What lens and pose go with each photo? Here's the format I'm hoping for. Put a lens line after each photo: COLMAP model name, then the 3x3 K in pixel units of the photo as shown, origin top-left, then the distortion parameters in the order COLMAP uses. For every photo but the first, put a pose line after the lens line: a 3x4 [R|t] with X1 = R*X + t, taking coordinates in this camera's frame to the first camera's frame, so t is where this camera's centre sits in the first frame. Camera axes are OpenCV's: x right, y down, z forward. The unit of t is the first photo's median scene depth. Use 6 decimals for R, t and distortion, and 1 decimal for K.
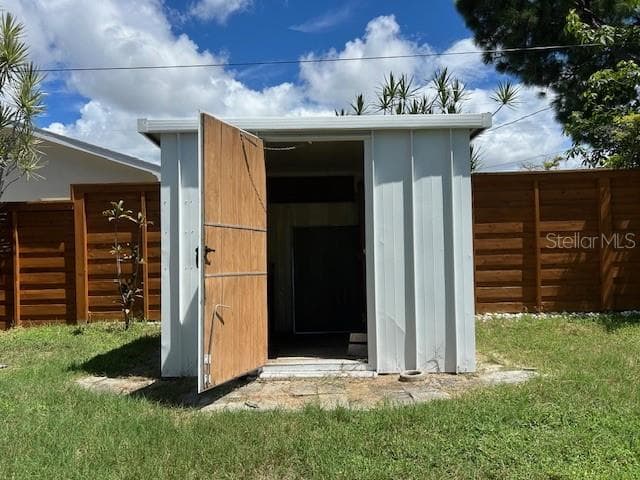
lens RADIAL K [[483.9, 0, 318.5], [0, 483.9, 263.5], [0, 0, 1]] dist [0.039679, -0.048448]
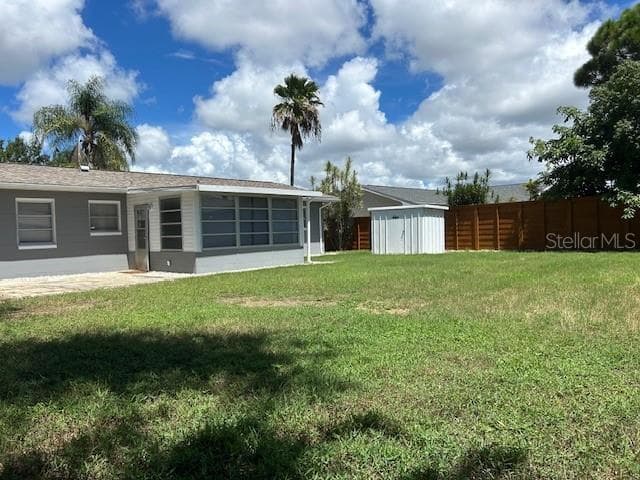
lens RADIAL K [[483.9, 0, 329.9], [0, 483.9, 233.6], [0, 0, 1]] dist [0.039679, -0.048448]
pose [[0.754150, 0.002756, -0.656696, 1.657437], [0.009290, 0.999846, 0.014864, -0.054549], [0.656636, -0.017311, 0.754009, -1.987659]]
